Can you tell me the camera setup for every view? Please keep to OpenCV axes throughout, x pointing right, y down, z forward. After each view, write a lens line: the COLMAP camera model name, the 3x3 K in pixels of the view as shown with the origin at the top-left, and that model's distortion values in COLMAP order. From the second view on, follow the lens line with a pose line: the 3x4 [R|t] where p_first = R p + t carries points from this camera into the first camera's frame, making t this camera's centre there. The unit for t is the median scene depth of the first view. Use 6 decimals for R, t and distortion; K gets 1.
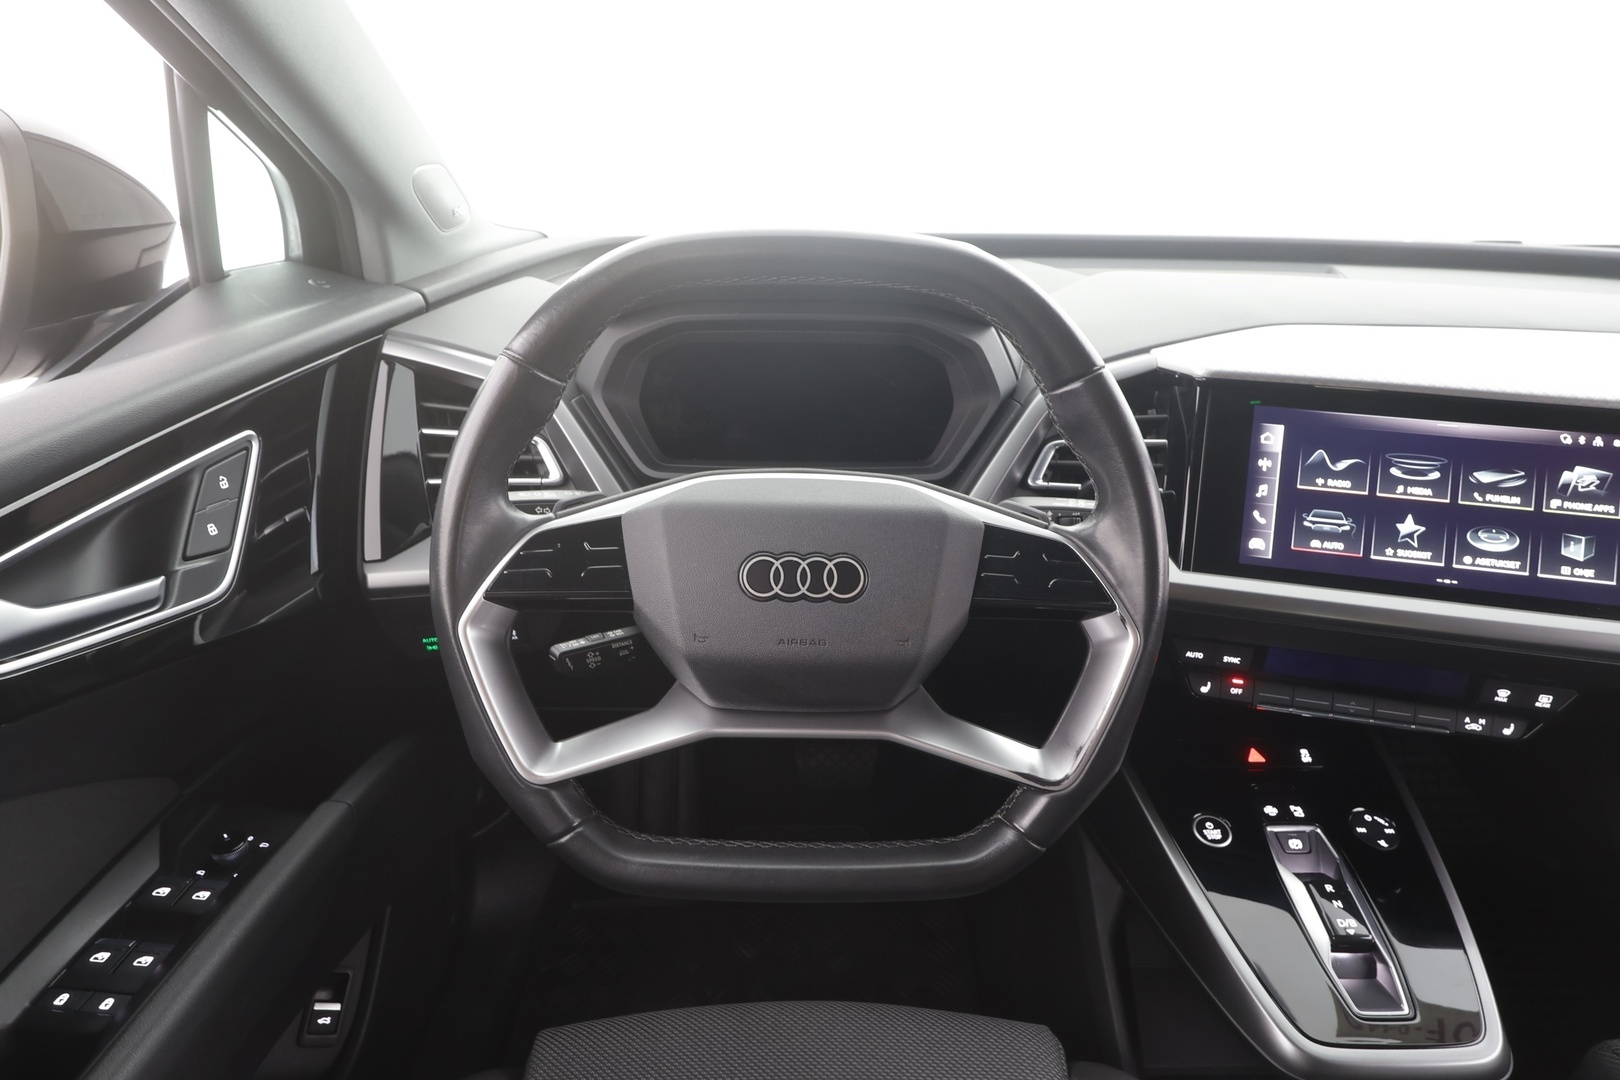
lens RADIAL K [[894.3, 0, 812.1], [0, 894.3, 542.0], [0, 0, 1]] dist [0.005522, -0.000463]
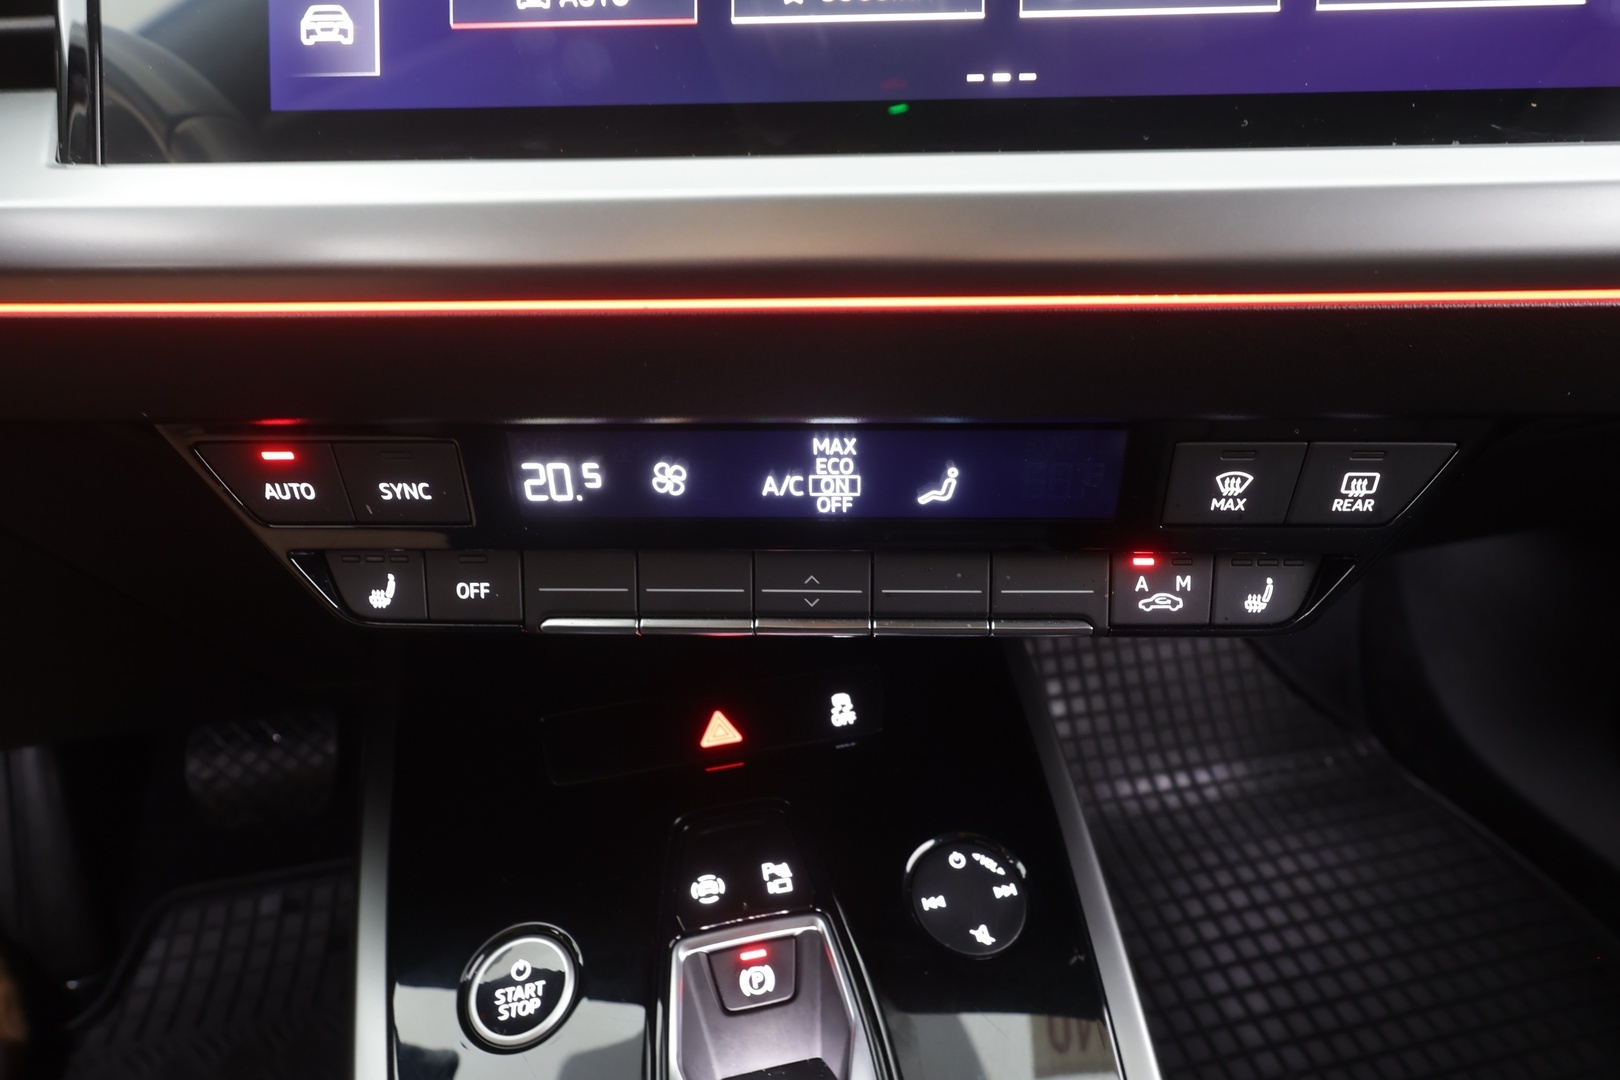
lens RADIAL K [[851.7, 0, 810.0], [0, 851.7, 540.0], [0, 0, 1]] dist [0.005170, -0.001166]
pose [[0.982403, -0.130489, 0.133632, 0.602820], [0.117862, 0.988140, 0.098430, 0.145804], [-0.144891, -0.080948, 0.986131, 0.752890]]
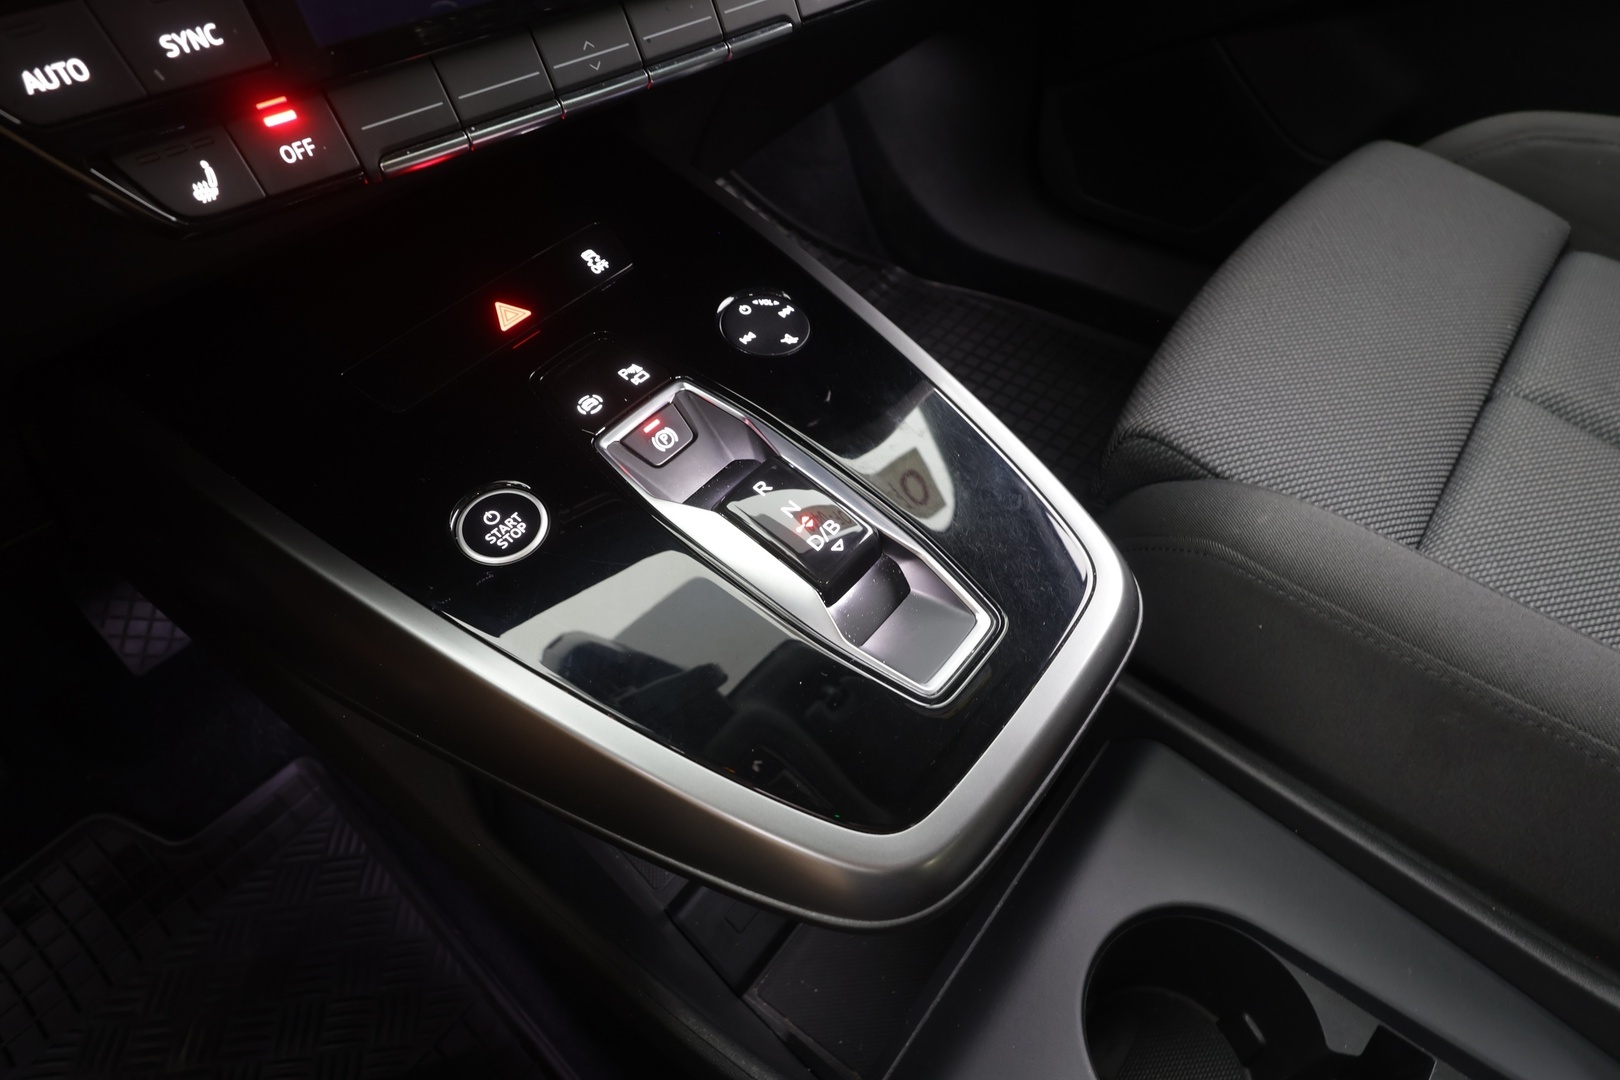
lens RADIAL K [[869.2, 0, 815.2], [0, 869.2, 541.7], [0, 0, 1]] dist [0.005390, 0.001988]
pose [[0.643888, -0.617992, 0.451103, 0.399085], [0.401040, 0.774702, 0.488880, 0.214601], [-0.651594, -0.133874, 0.746661, 0.685003]]
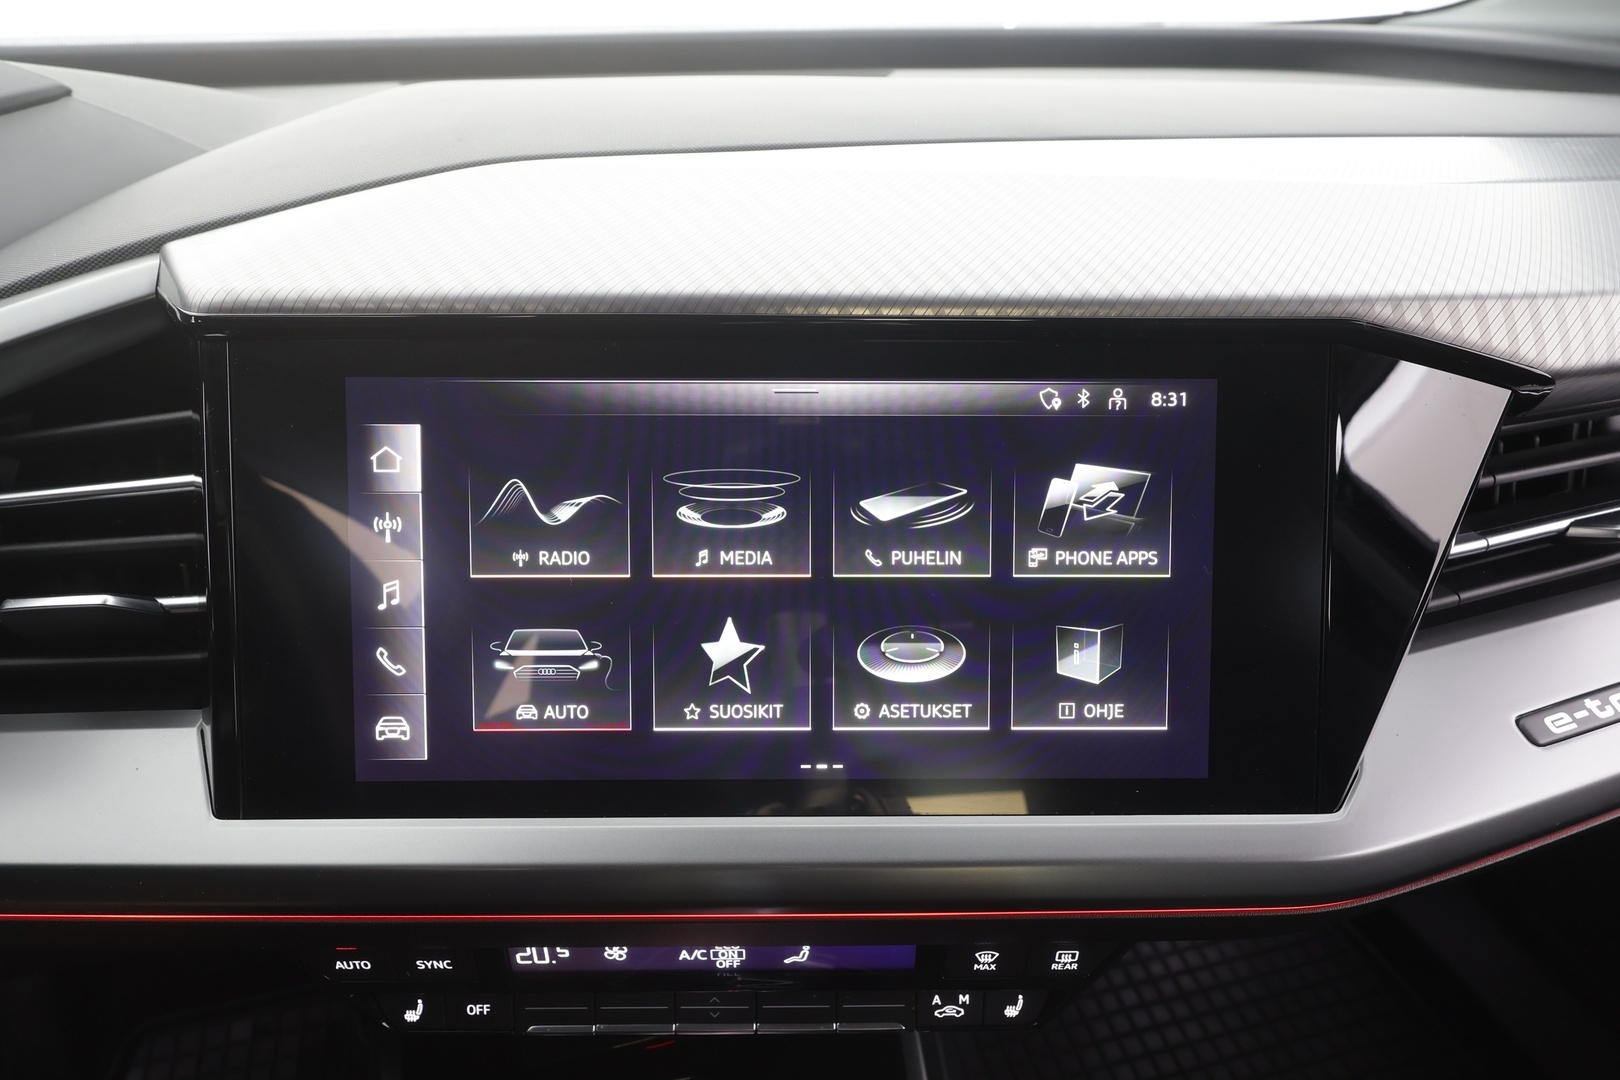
lens RADIAL K [[899.1, 0, 810.0], [0, 899.1, 540.0], [0, 0, 1]] dist [0.004143, 0.001248]
pose [[0.974337, -0.137111, 0.178518, 0.641882], [0.114321, 0.984599, 0.132267, -0.117275], [-0.193903, -0.108464, 0.975006, 0.601333]]
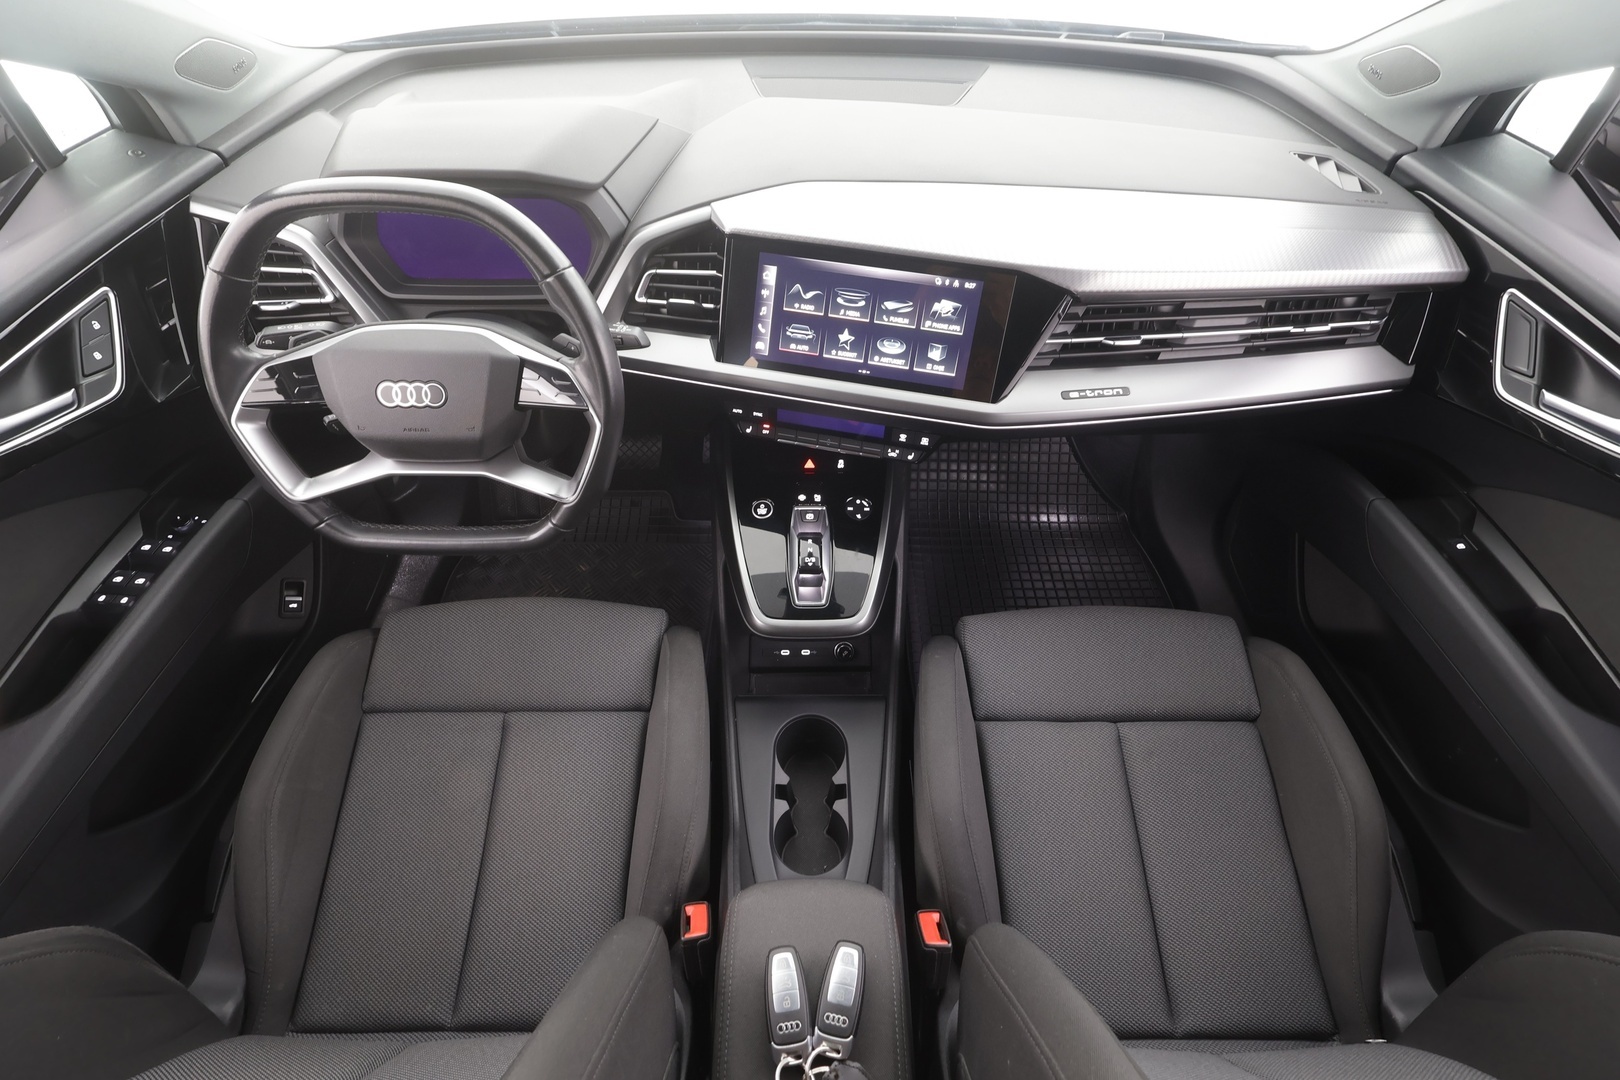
lens RADIAL K [[754.9, 0, 810.0], [0, 754.9, 540.0], [0, 0, 1]] dist [-0.002000, 0.000497]
pose [[0.999898, -0.000414, -0.014283, 0.628347], [0.006086, 0.916723, 0.399478, -0.226760], [0.012928, -0.399524, 0.916631, -0.393333]]
